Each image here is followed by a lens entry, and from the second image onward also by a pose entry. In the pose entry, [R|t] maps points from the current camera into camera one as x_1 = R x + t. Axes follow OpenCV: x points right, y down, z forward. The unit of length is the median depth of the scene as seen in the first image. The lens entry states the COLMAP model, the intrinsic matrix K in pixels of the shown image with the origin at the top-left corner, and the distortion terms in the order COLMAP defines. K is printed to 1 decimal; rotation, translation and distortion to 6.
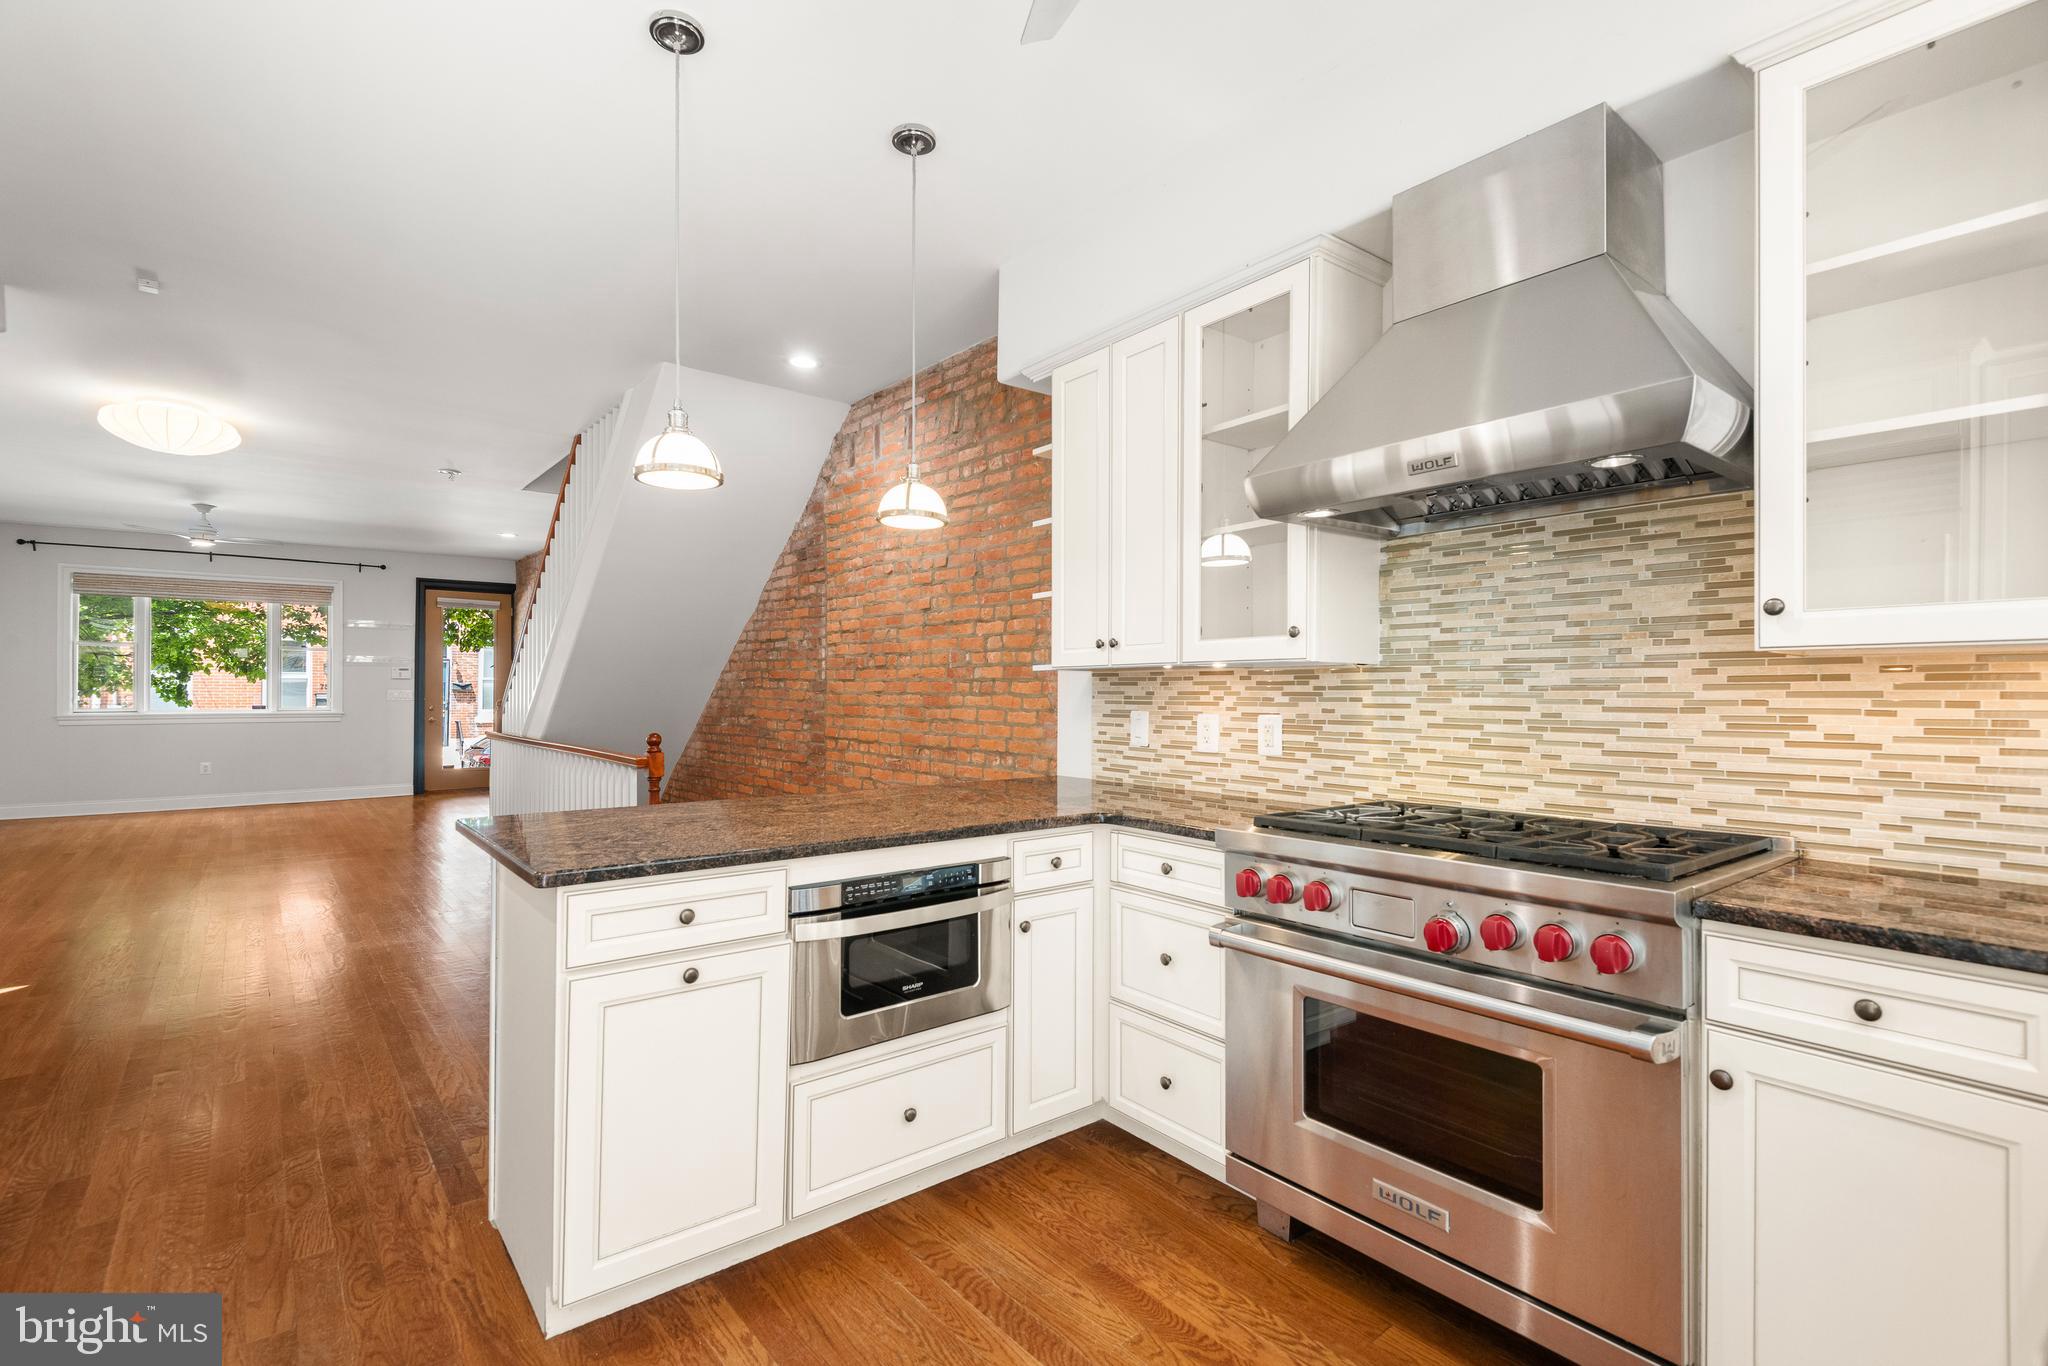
lens RADIAL K [[952.7, 0, 1023.2], [0, 952.7, 689.7], [0, 0, 1]] dist [0.030815, -0.016385]
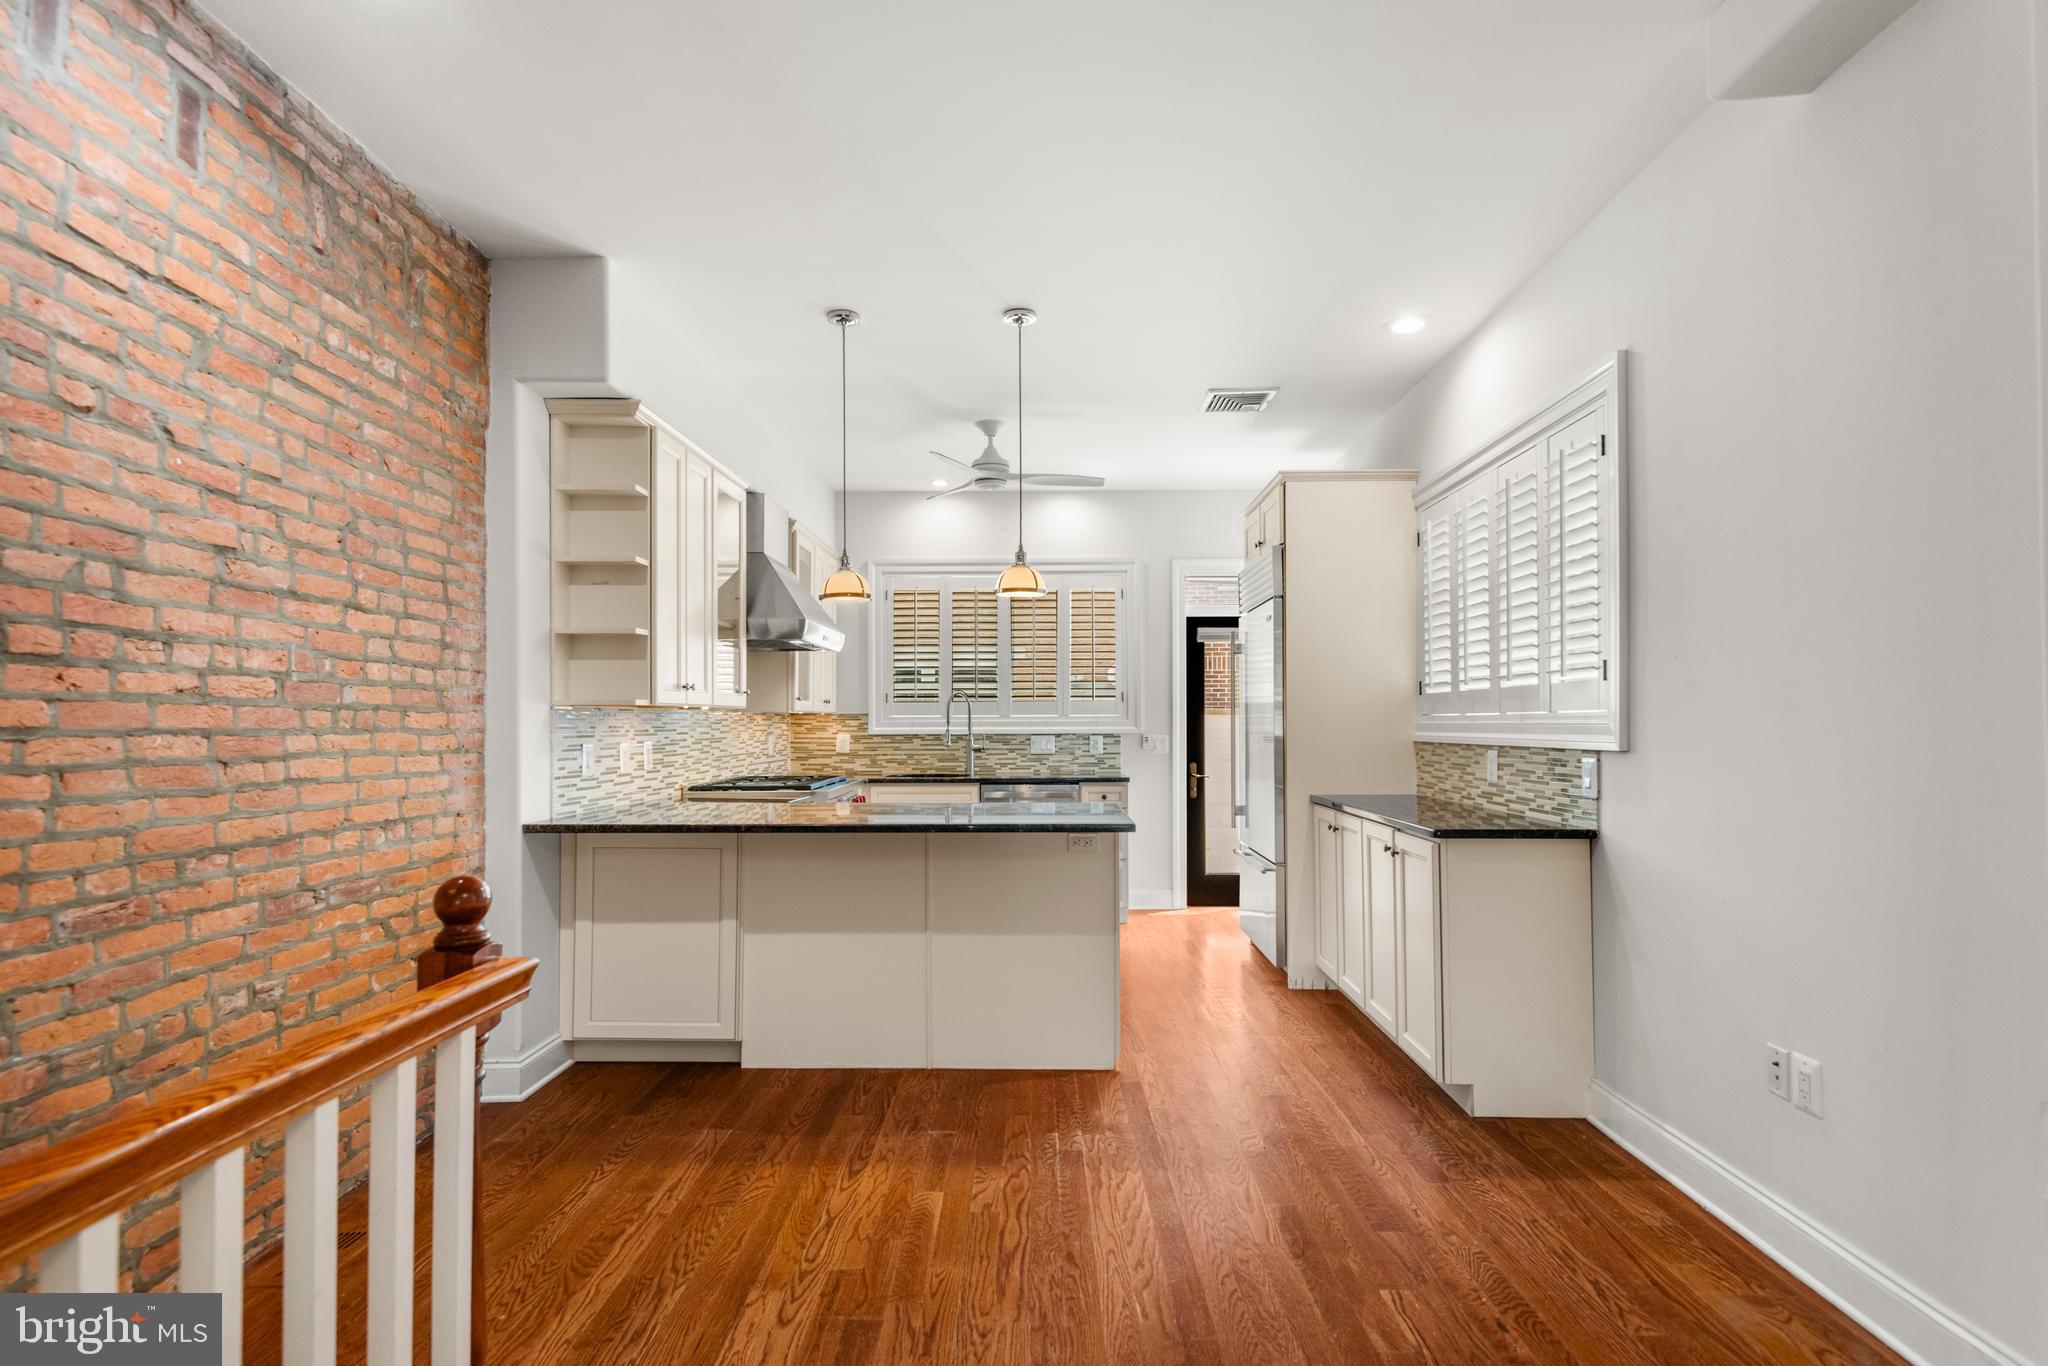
lens RADIAL K [[1003.5, 0, 1063.6], [0, 1003.5, 711.8], [0, 0, 1]] dist [0.003587, -0.007232]
pose [[-0.794298, 0.008354, 0.607471, -1.055953], [0.001106, 0.999924, -0.012305, 0.000918], [-0.607527, -0.009102, -0.794247, 1.674256]]
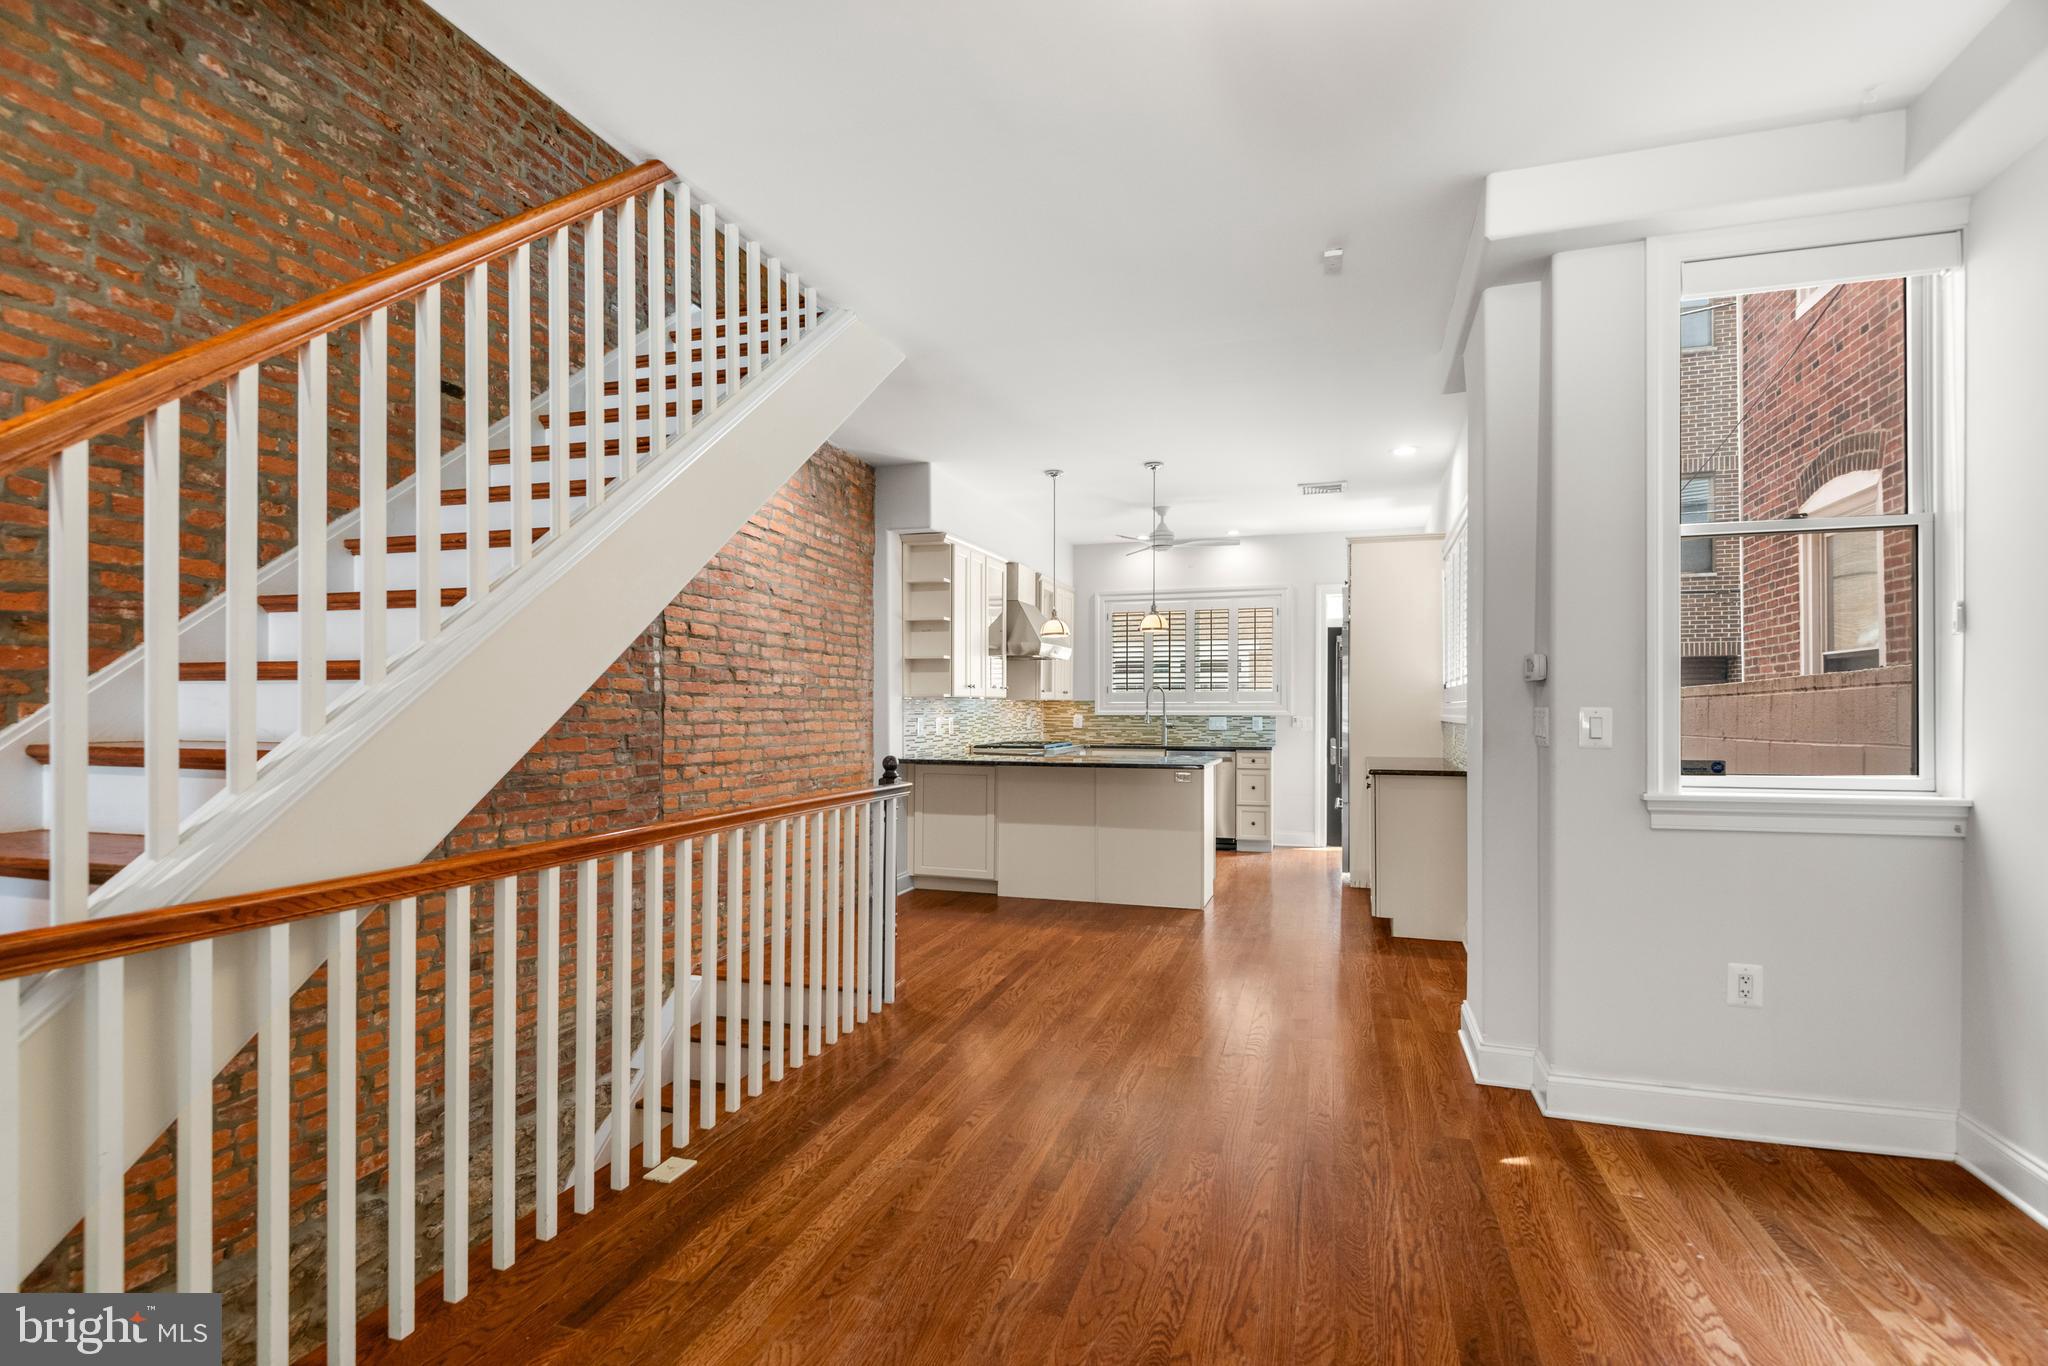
lens RADIAL K [[1003.5, 0, 1036.6], [0, 1003.5, 705.1], [0, 0, 1]] dist [0.003587, -0.007232]
pose [[-0.570080, -0.000708, 0.821589, -1.819130], [-0.004540, 0.999987, -0.002289, -0.000013], [-0.821577, -0.005035, -0.570076, 2.104882]]
